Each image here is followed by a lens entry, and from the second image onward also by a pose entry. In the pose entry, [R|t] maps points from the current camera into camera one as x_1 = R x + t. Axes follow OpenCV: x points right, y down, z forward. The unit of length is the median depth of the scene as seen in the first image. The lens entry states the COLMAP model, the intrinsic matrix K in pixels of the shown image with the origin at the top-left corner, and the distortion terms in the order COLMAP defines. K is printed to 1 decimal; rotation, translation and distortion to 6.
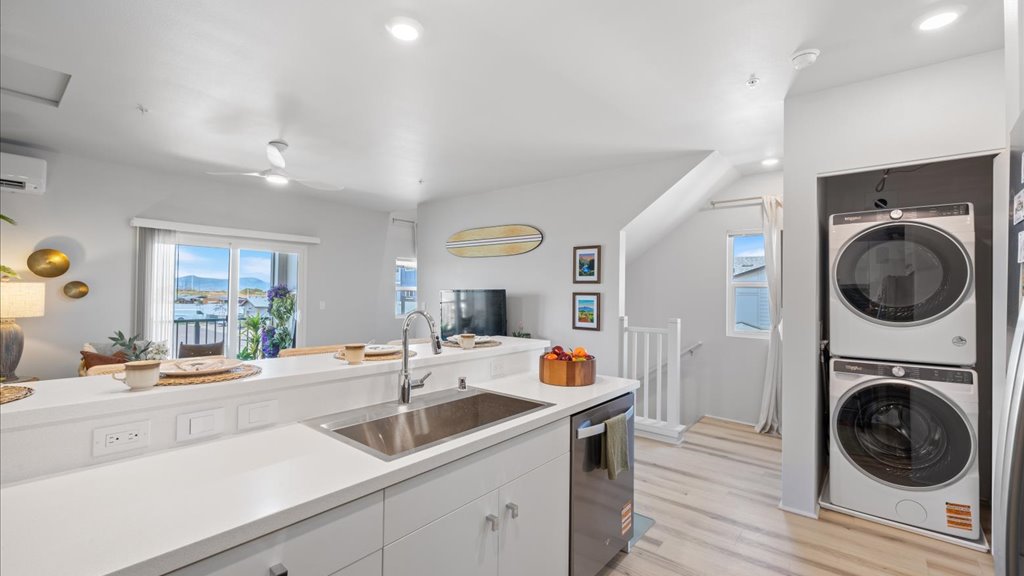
lens RADIAL K [[428.5, 0, 518.4], [0, 428.5, 285.6], [0, 0, 1]] dist [-0.000314, 0.000178]
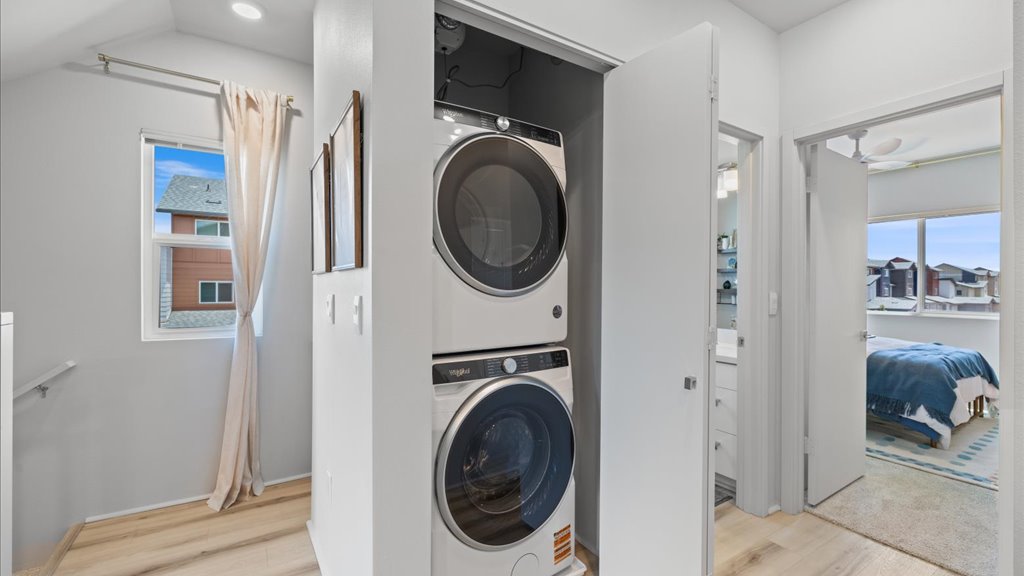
lens RADIAL K [[421.6, 0, 508.4], [0, 421.6, 289.4], [0, 0, 1]] dist [0.000866, 0.000067]
pose [[0.313342, -0.018724, 0.949456, 0.265855], [-0.015628, 0.999569, 0.024870, 0.065566], [-0.949512, -0.022631, 0.312914, 0.759131]]
